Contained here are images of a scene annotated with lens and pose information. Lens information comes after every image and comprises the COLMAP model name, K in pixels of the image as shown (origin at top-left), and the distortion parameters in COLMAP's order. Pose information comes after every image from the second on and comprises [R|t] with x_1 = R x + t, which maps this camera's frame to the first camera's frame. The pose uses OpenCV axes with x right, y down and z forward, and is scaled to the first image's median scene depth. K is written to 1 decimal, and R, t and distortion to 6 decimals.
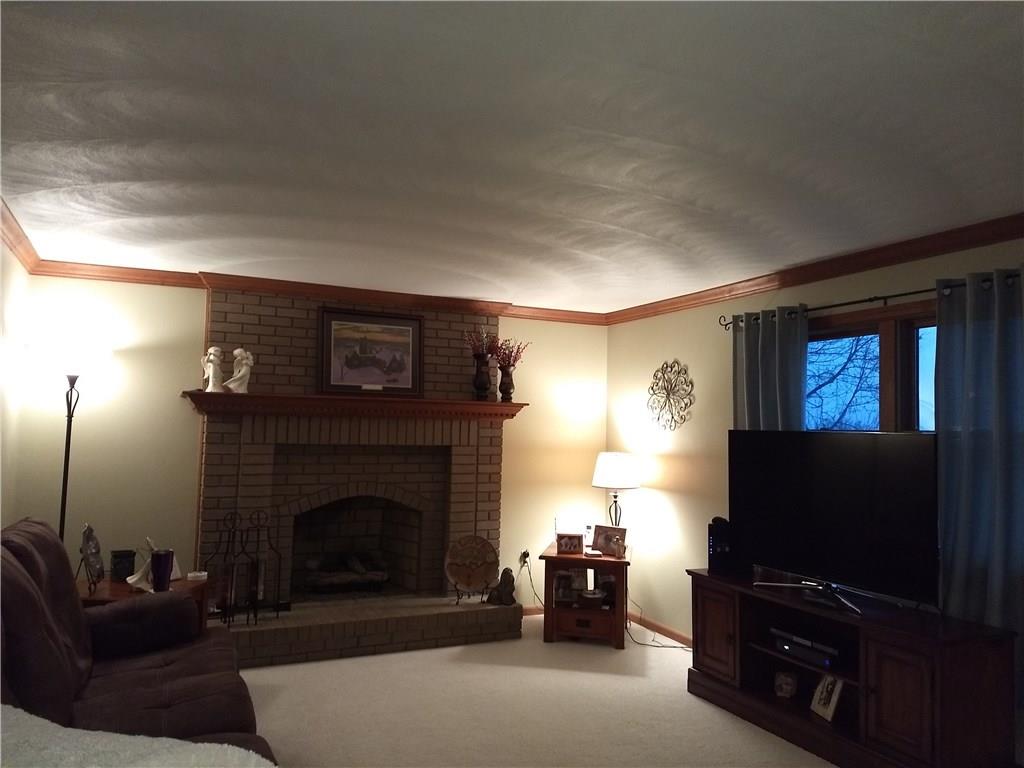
lens RADIAL K [[788.0, 0, 512.0], [0, 788.0, 384.0], [0, 0, 1]] dist [0.189061, -0.001333]
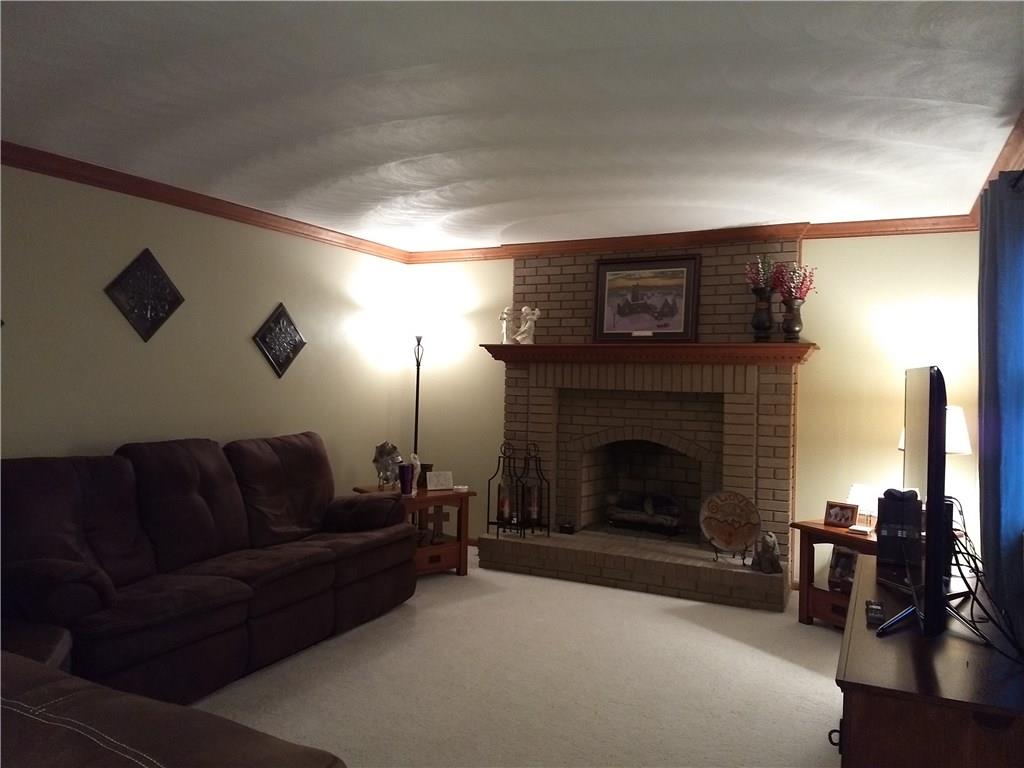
lens RADIAL K [[794.3, 0, 485.4], [0, 794.3, 384.3], [0, 0, 1]] dist [0.185353, -0.288844]
pose [[0.617927, 0.001822, -0.786233, 0.496520], [0.043170, 0.998410, 0.036243, 0.022896], [0.785049, -0.056338, 0.616866, 0.212910]]
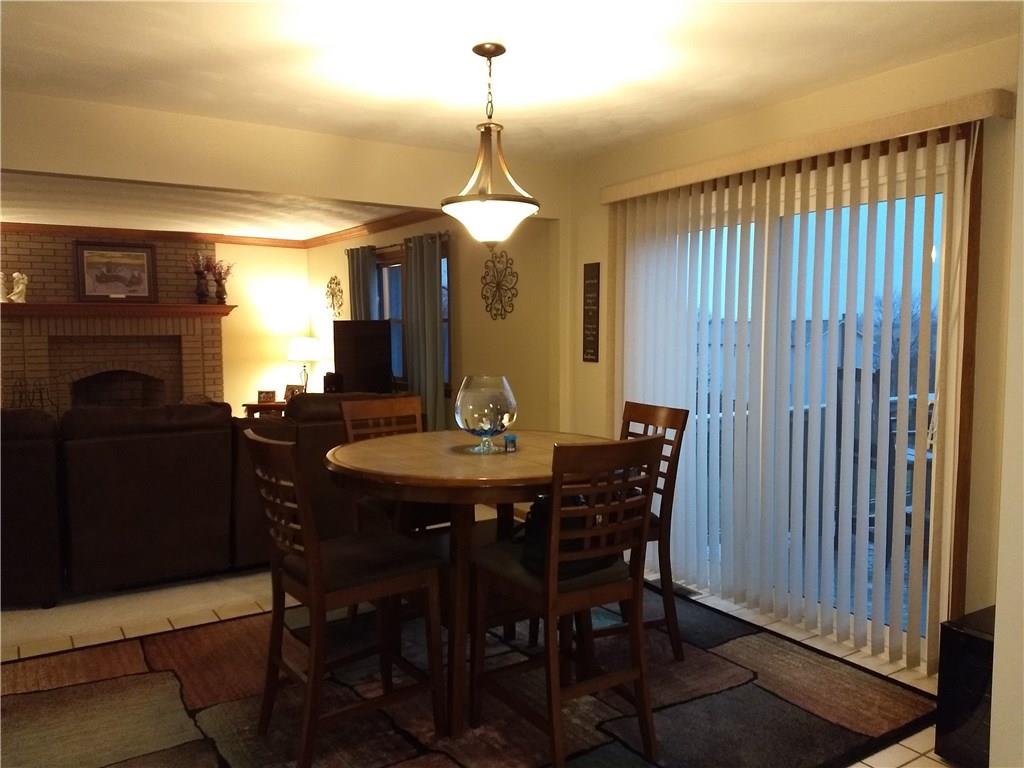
lens RADIAL K [[794.3, 0, 485.4], [0, 794.3, 384.3], [0, 0, 1]] dist [0.185353, -0.288844]
pose [[0.993197, -0.033657, 0.111473, 0.319659], [0.017924, 0.990097, 0.139237, -0.031790], [-0.115055, -0.136292, 0.983965, -0.568178]]
